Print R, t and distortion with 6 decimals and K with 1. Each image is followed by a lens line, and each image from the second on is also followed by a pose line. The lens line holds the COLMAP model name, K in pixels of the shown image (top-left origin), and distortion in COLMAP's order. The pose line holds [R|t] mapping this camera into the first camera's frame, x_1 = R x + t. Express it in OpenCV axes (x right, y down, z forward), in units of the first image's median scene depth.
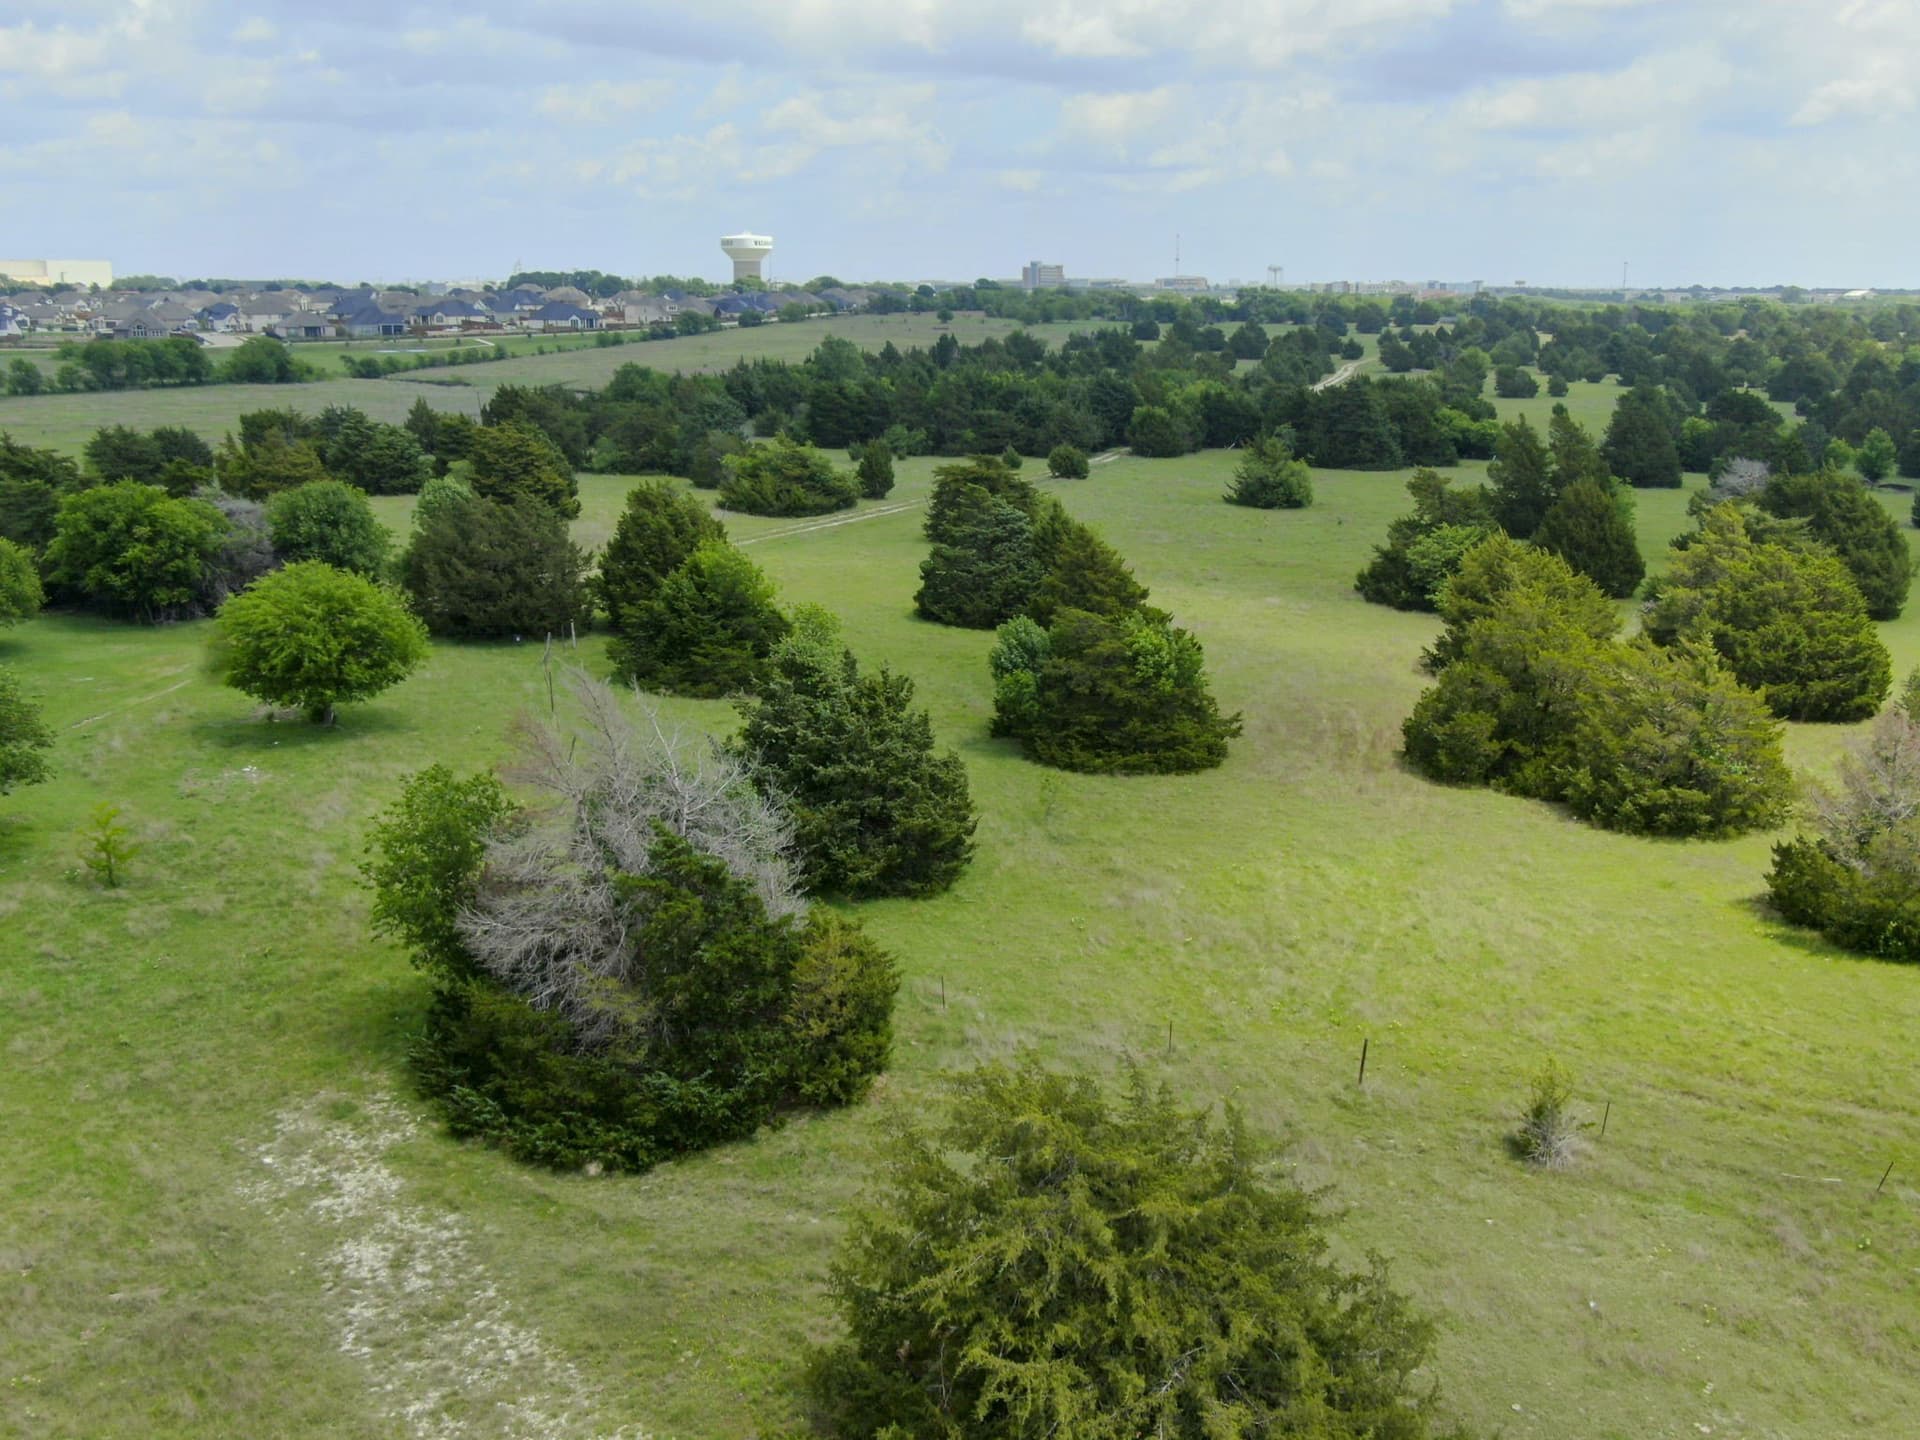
lens RADIAL K [[1619.0, 0, 960.0], [0, 1619.0, 720.0], [0, 0, 1]] dist [-0.008325, 0.009762]
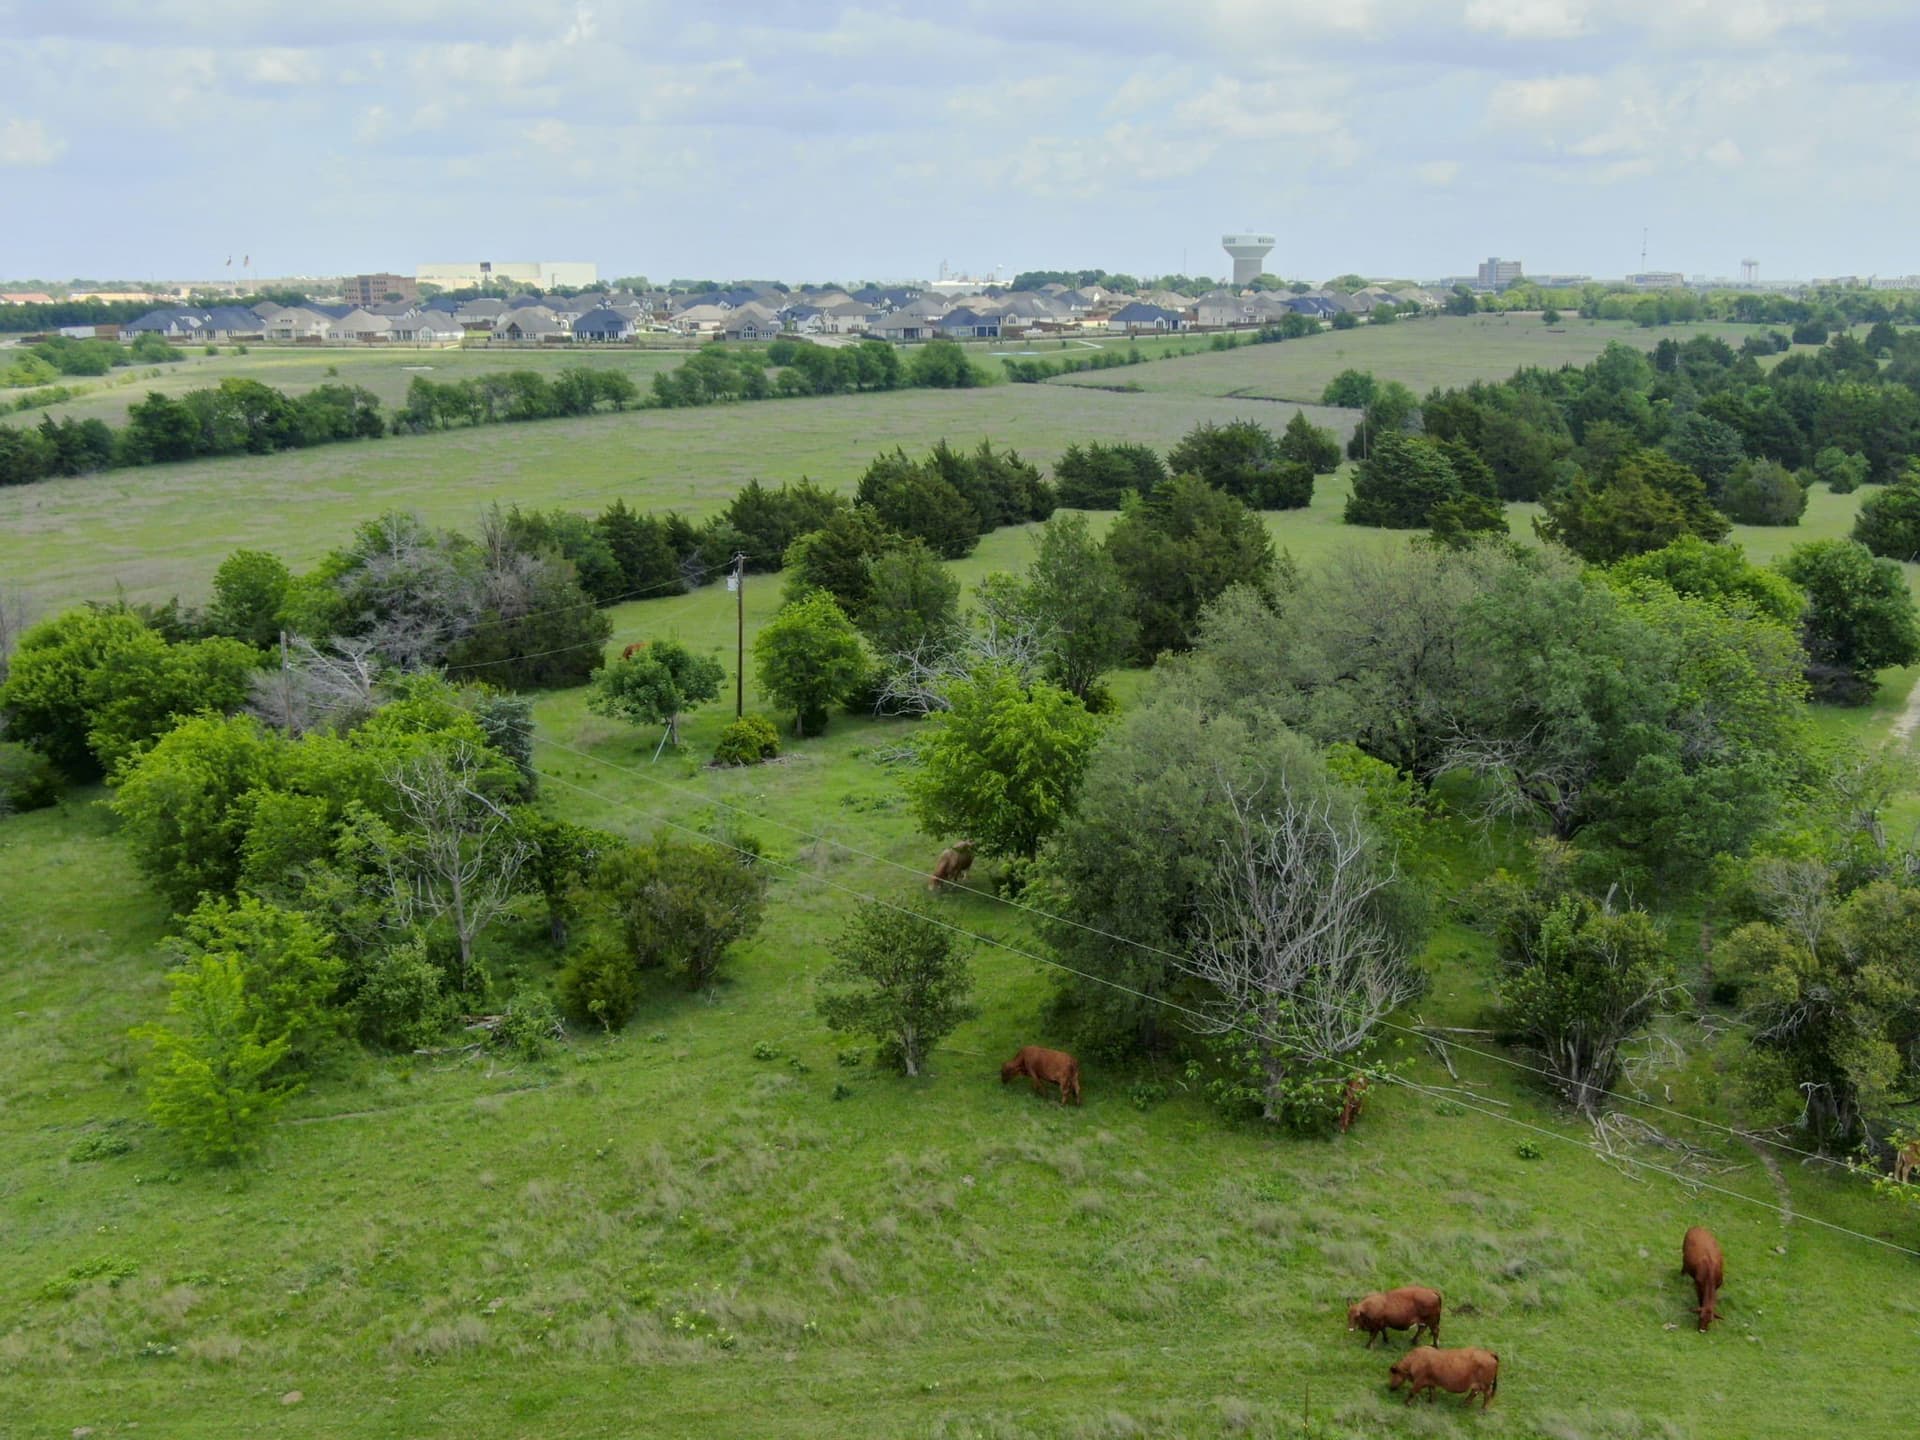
lens RADIAL K [[1619.0, 0, 960.0], [0, 1619.0, 720.0], [0, 0, 1]] dist [-0.008325, 0.009762]
pose [[0.982548, 0.044262, -0.180667, -0.170021], [-0.044040, 0.999016, 0.005246, -0.010844], [0.180721, 0.002802, 0.983530, 0.035069]]
